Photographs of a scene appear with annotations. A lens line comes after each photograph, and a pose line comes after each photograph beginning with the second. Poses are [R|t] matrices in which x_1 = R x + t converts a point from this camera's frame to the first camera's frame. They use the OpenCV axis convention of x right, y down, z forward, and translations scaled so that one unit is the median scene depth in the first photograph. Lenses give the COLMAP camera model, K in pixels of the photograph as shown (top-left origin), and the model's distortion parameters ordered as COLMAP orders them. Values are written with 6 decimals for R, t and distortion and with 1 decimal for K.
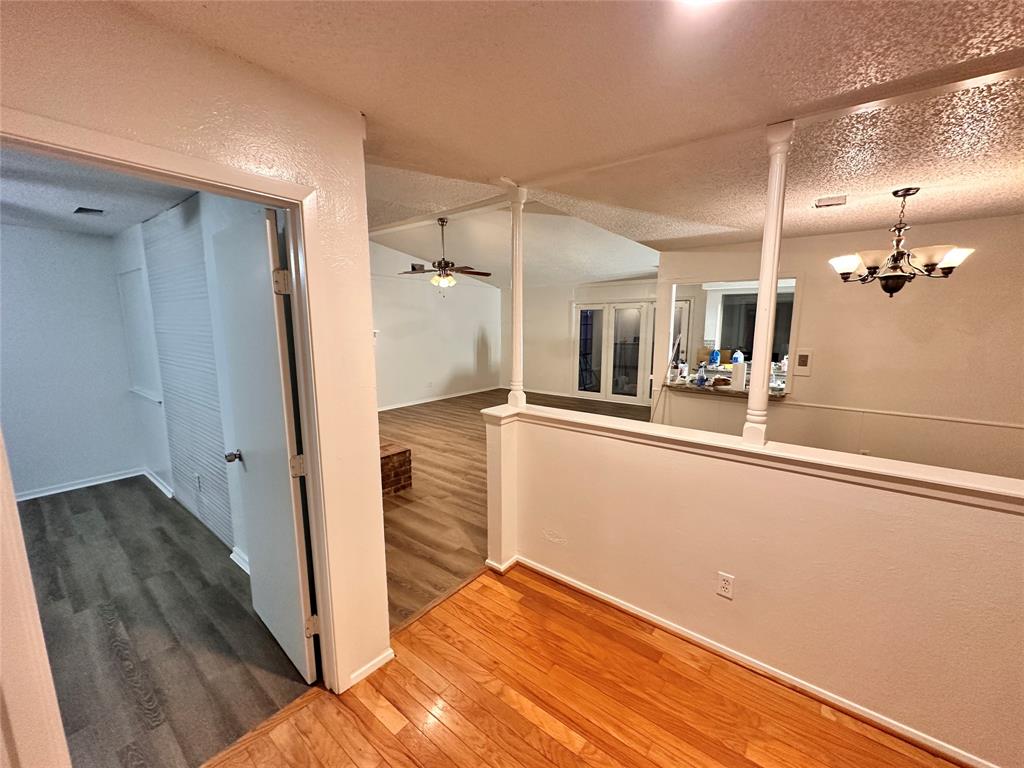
lens RADIAL K [[407.5, 0, 512.0], [0, 407.5, 384.0], [0, 0, 1]] dist [0.000046, -0.000282]
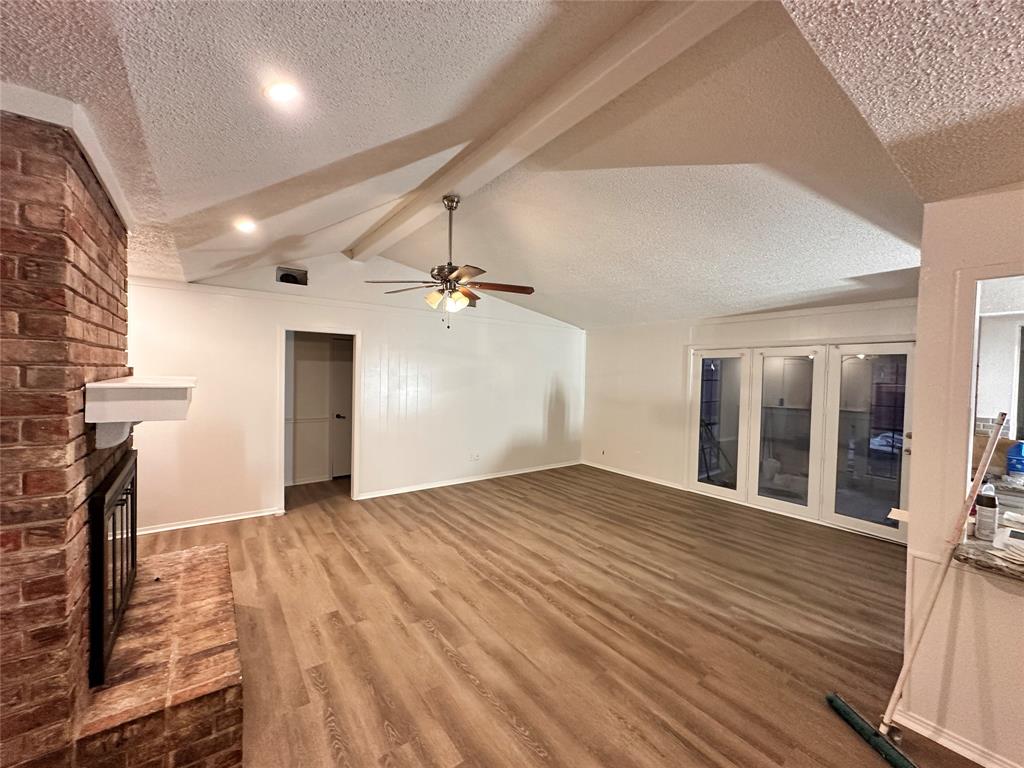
lens RADIAL K [[407.5, 0, 512.0], [0, 407.5, 384.0], [0, 0, 1]] dist [0.000046, -0.000282]
pose [[0.964510, 0.026640, -0.262699, 0.067357], [-0.059732, 0.991120, -0.118801, -0.064074], [0.257201, 0.130276, 0.957536, 0.432998]]
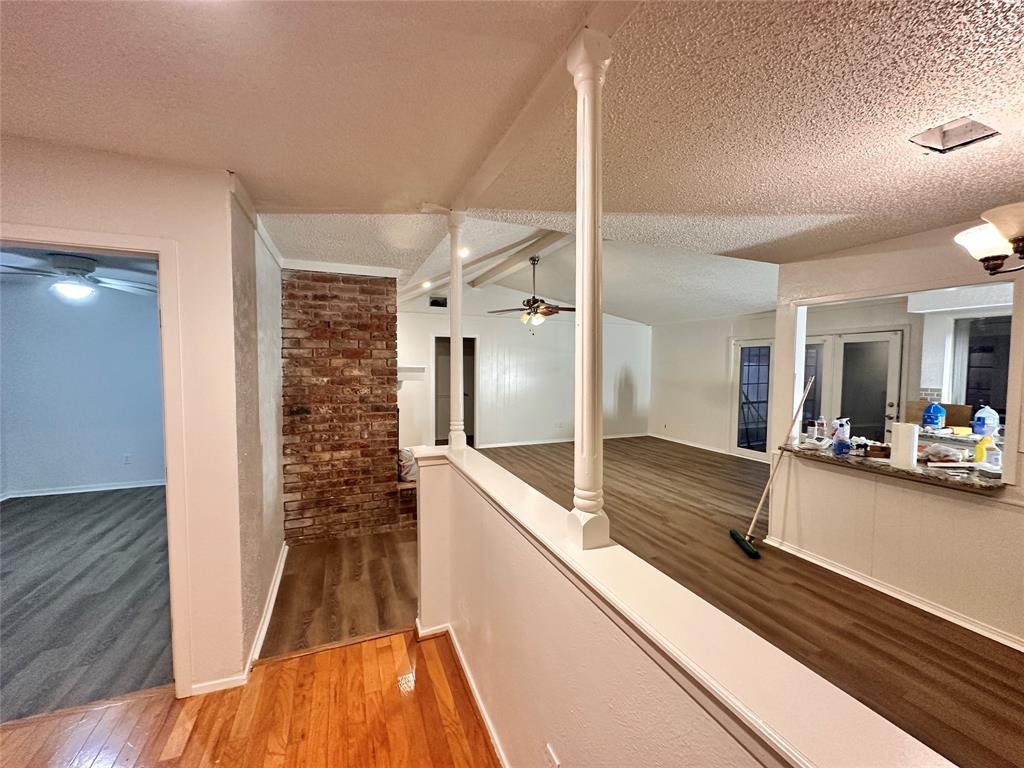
lens RADIAL K [[407.5, 0, 512.0], [0, 407.5, 384.0], [0, 0, 1]] dist [0.000046, -0.000282]
pose [[0.871546, 0.028343, -0.489494, 0.246269], [-0.078593, 0.993495, -0.082409, -0.009505], [0.483974, 0.110294, 0.868104, 0.122599]]
